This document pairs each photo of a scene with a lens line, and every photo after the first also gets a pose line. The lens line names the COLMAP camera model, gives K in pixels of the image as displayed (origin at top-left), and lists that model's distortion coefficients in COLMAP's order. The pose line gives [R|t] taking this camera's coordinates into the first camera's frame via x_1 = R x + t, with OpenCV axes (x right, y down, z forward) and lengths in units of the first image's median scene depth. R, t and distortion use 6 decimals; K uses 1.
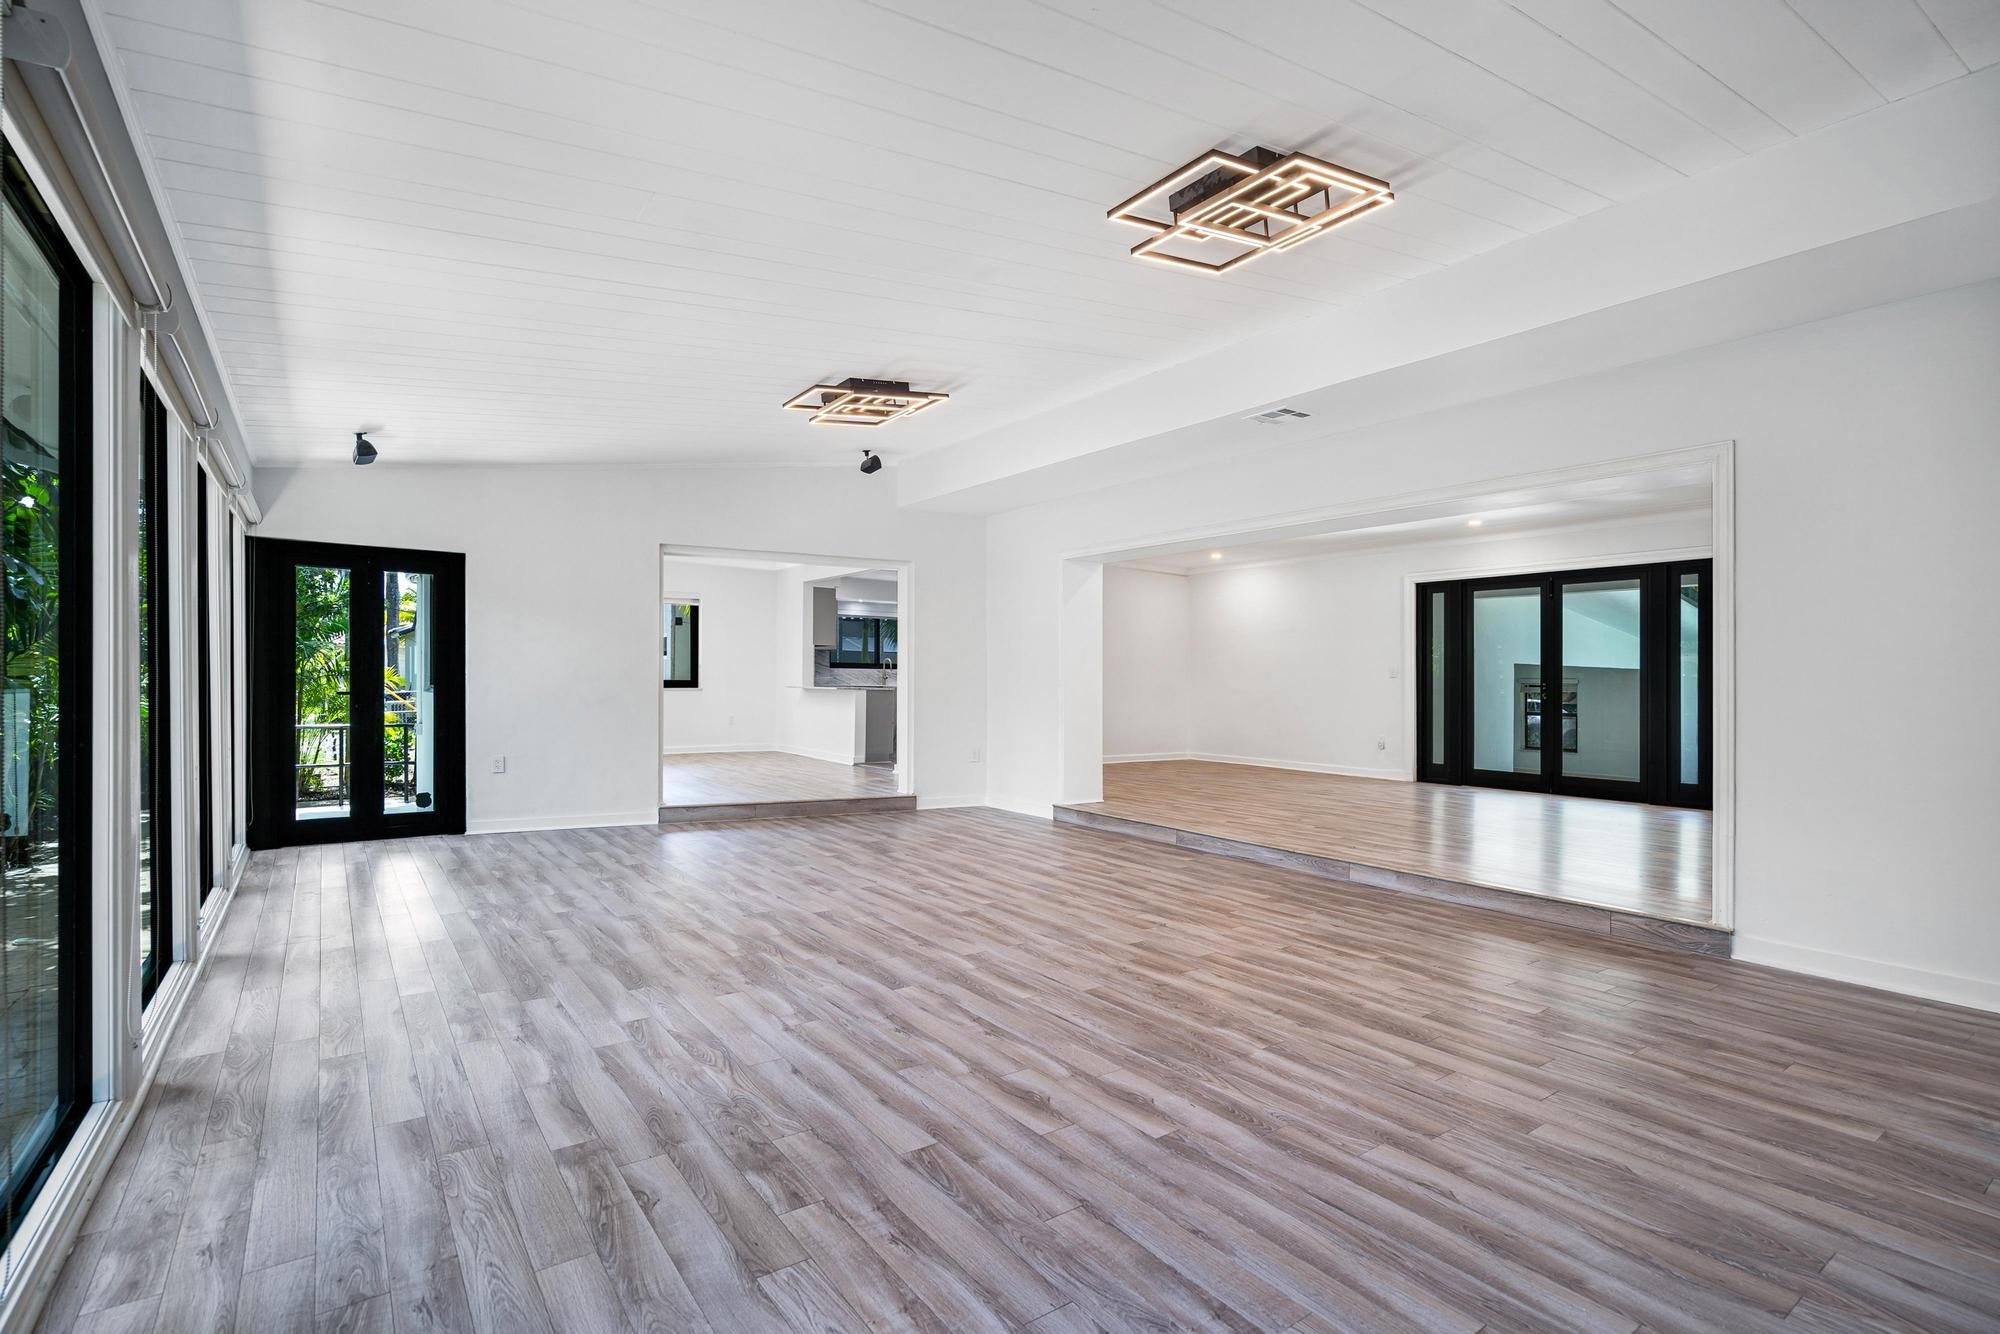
lens RADIAL K [[934.5, 0, 1000.0], [0, 934.5, 667.0], [0, 0, 1]] dist [-0.002024, 0.000232]
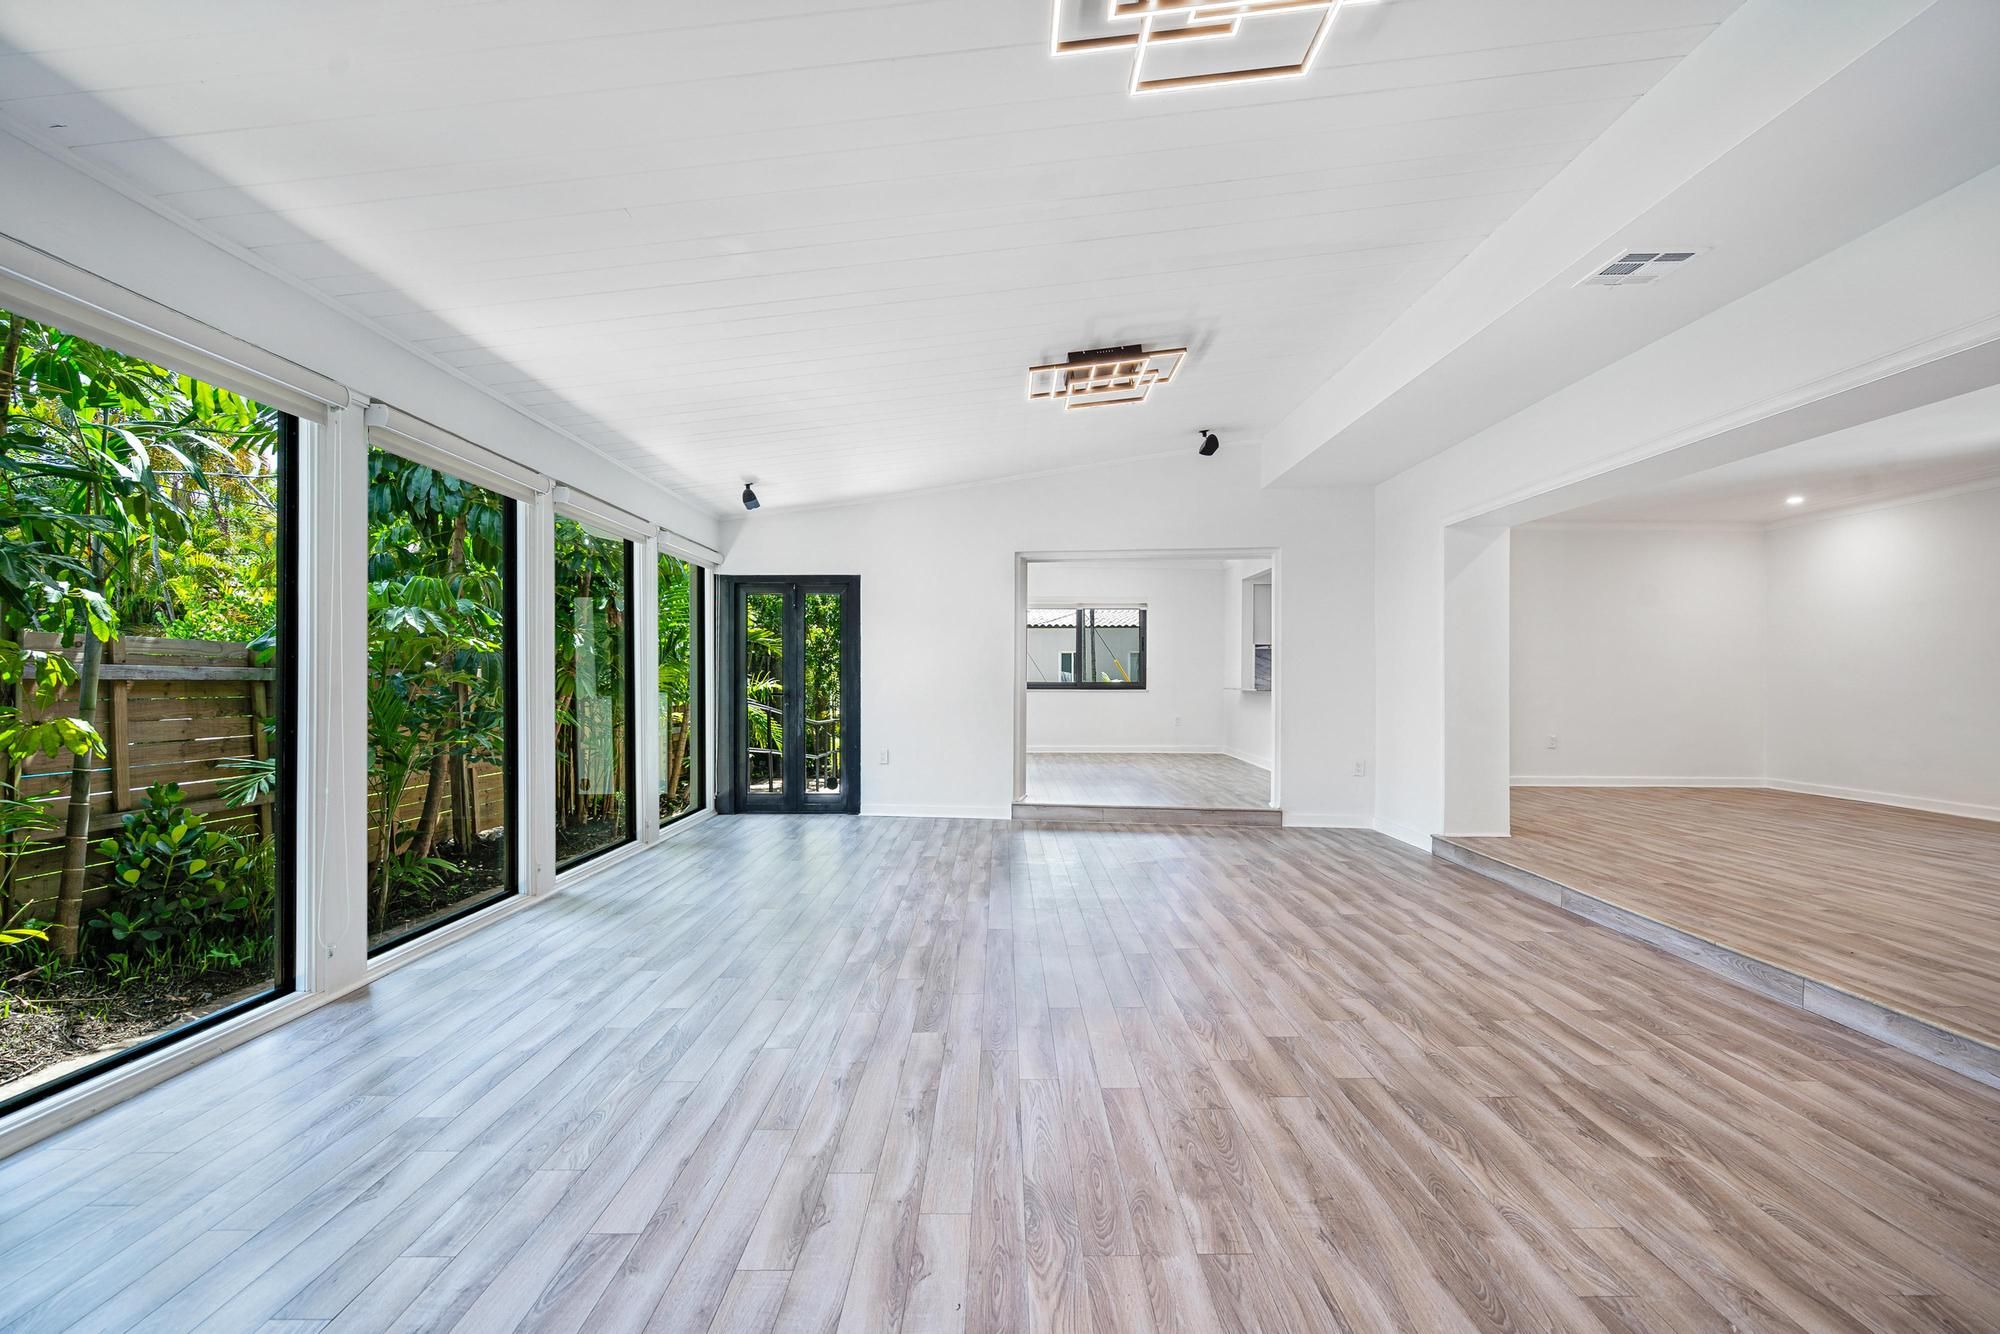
lens RADIAL K [[899.1, 0, 1010.5], [0, 899.1, 674.4], [0, 0, 1]] dist [-0.002521, 0.000798]
pose [[0.816630, -0.011624, -0.577045, 0.396919], [0.014905, 0.999888, 0.000951, 0.007416], [0.576969, -0.009377, 0.816712, 0.317551]]
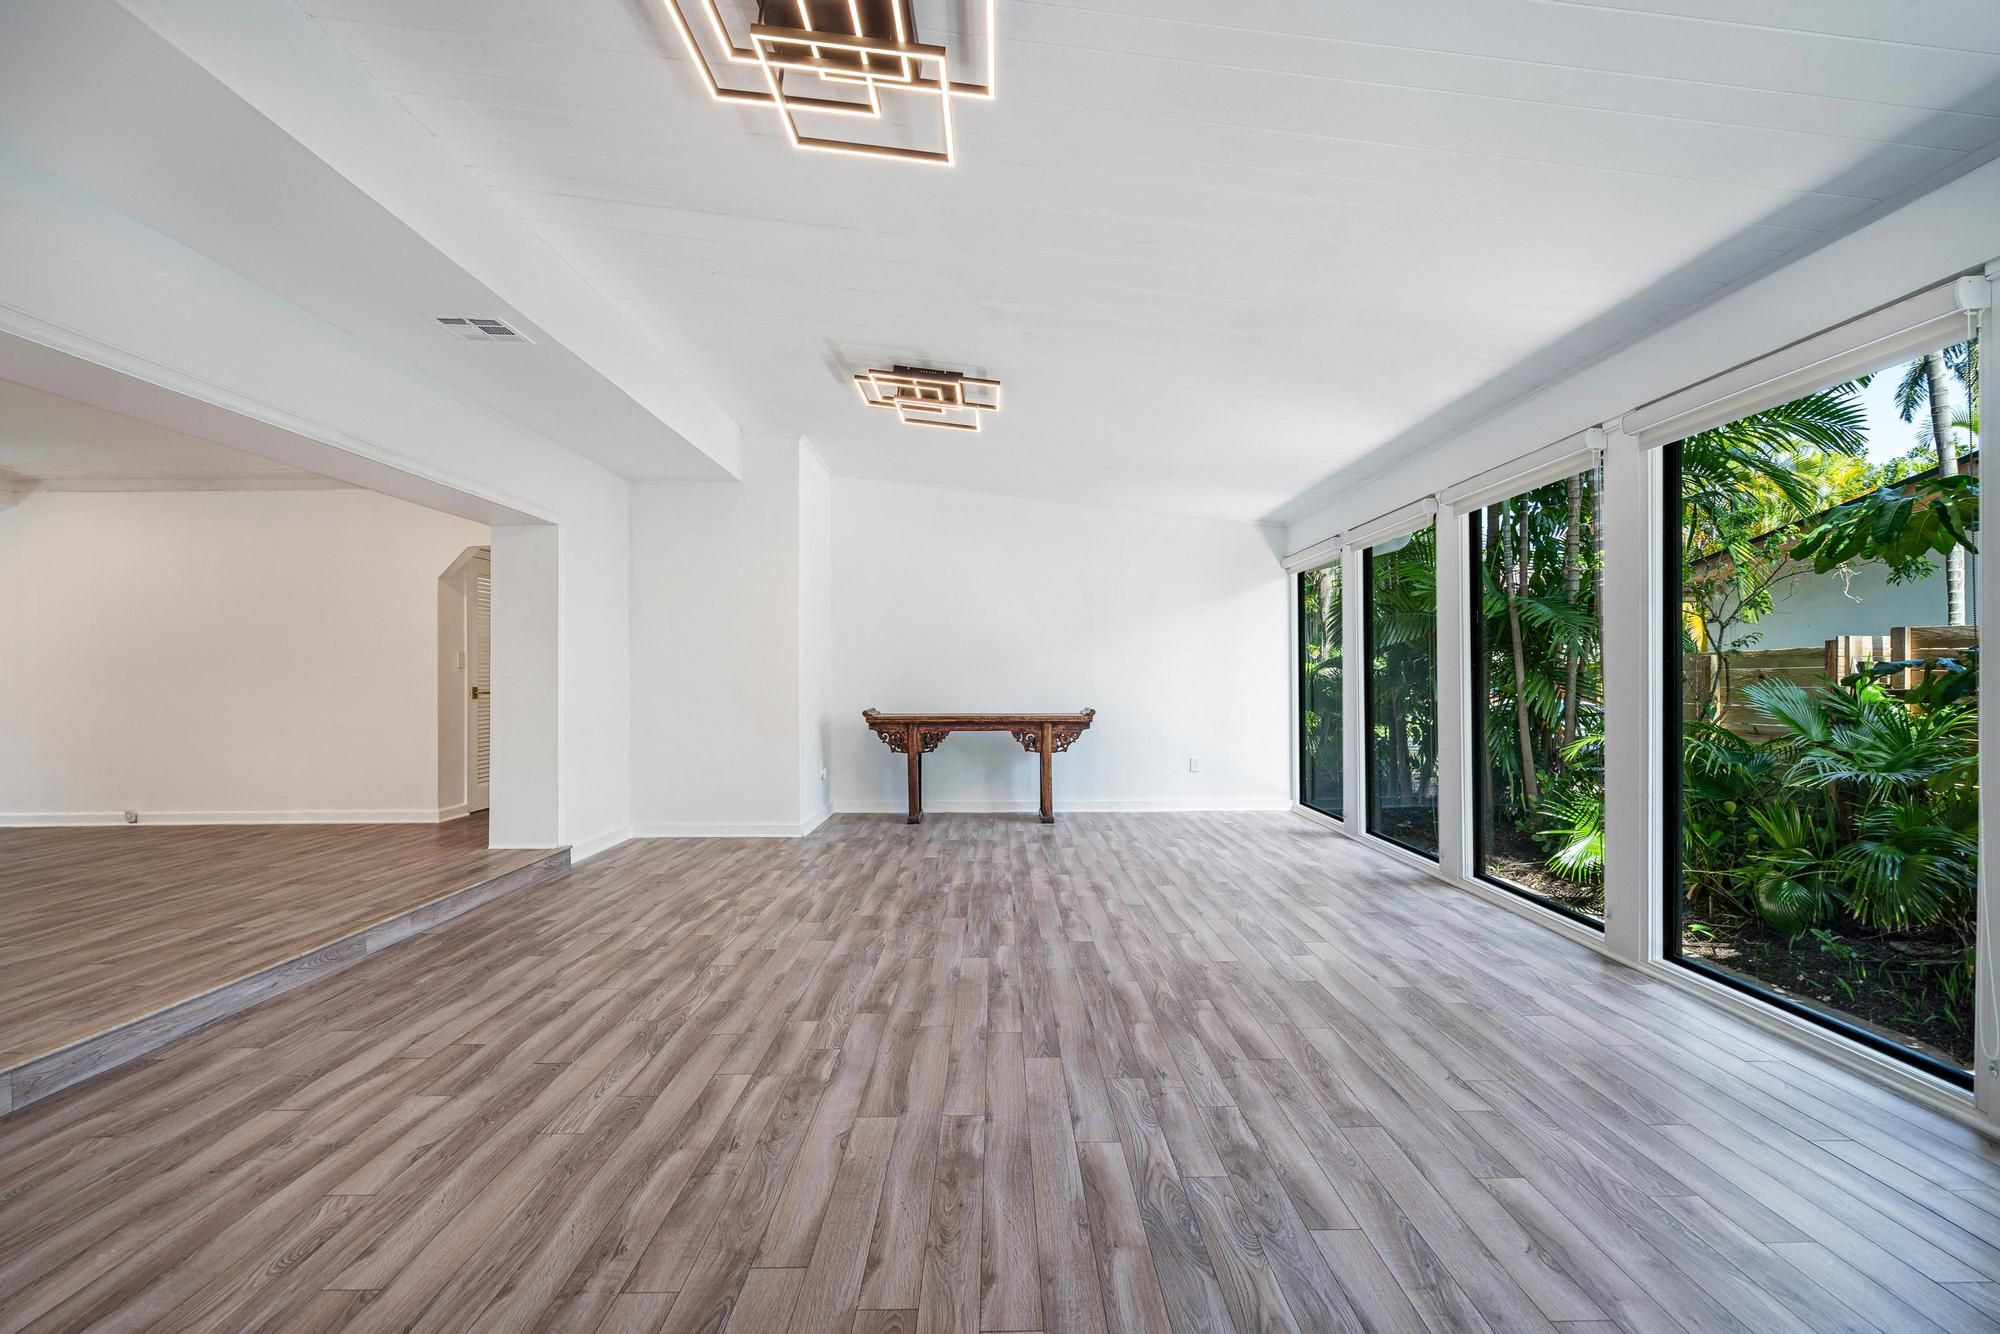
lens RADIAL K [[899.1, 0, 1010.5], [0, 899.1, 674.4], [0, 0, 1]] dist [-0.002521, 0.000798]
pose [[-0.820572, -0.004479, 0.571526, -0.597234], [-0.010690, 0.999915, -0.007511, 0.012259], [-0.571444, -0.012273, -0.820549, 1.753130]]
